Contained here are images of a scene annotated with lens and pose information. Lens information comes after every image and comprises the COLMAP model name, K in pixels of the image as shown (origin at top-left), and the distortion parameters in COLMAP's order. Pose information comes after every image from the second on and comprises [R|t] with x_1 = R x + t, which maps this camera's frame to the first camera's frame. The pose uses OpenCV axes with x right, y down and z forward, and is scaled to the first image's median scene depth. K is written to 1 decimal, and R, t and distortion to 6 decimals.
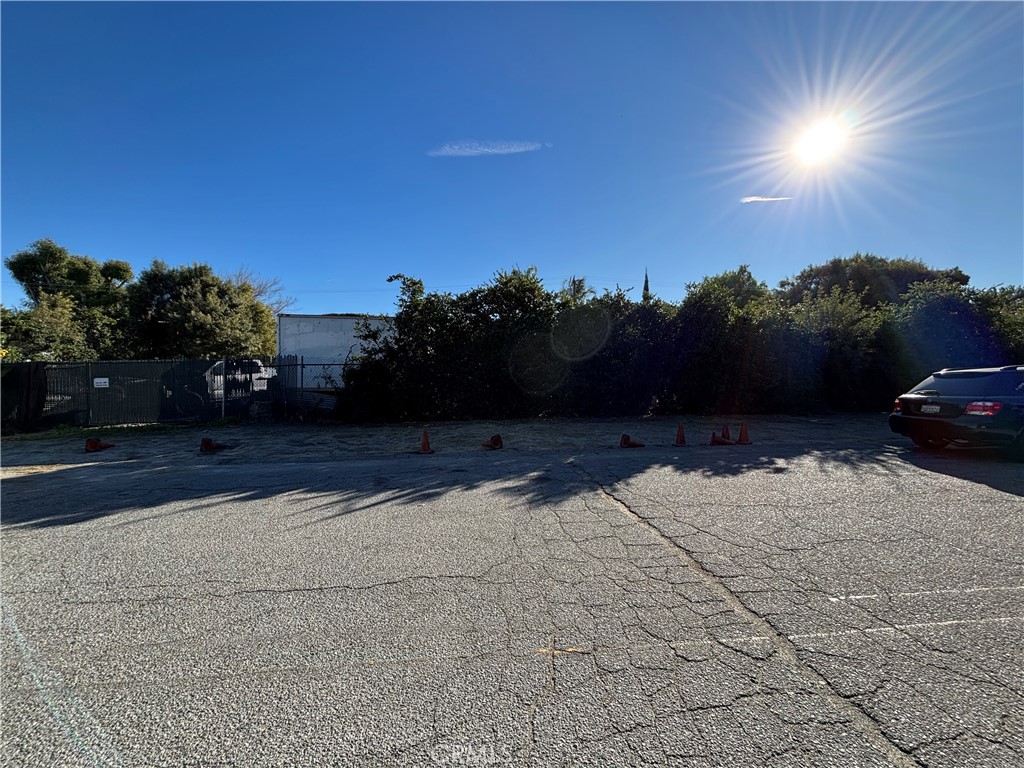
lens RADIAL K [[414.8, 0, 507.7], [0, 414.8, 382.9], [0, 0, 1]] dist [0.003550, -0.000037]
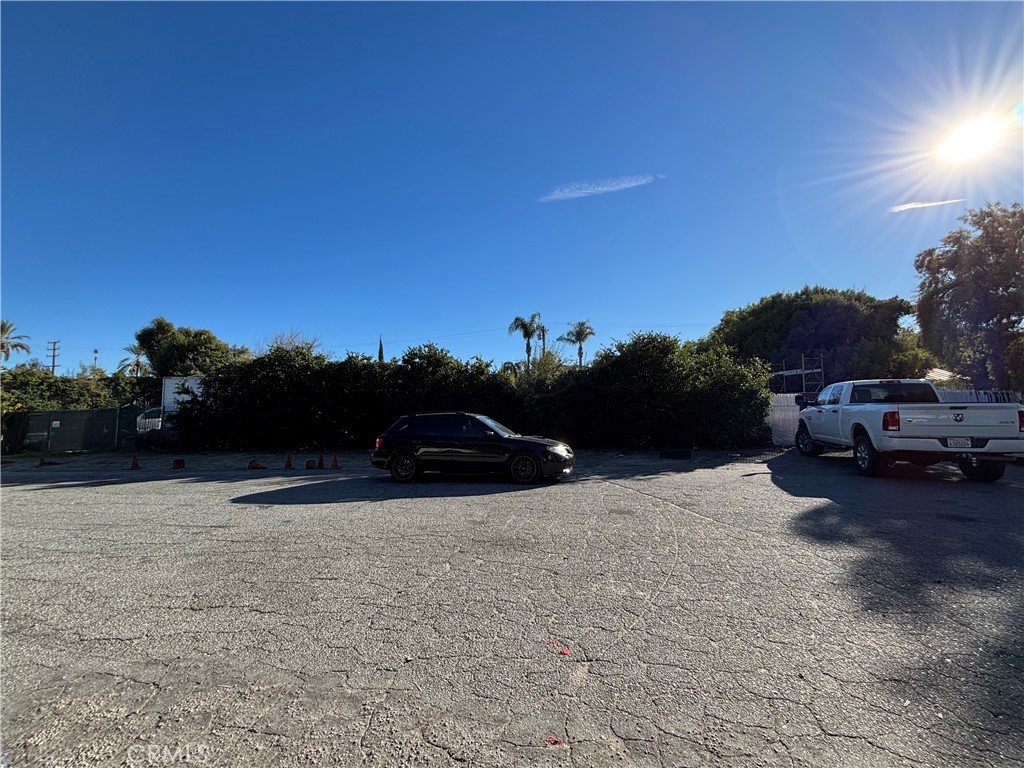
lens RADIAL K [[414.8, 0, 507.7], [0, 414.8, 382.9], [0, 0, 1]] dist [0.003550, -0.000037]
pose [[0.973983, -0.021949, -0.225555, 0.501829], [0.001406, 0.995865, -0.090840, -0.004958], [0.226616, 0.088159, 0.969986, -0.081708]]
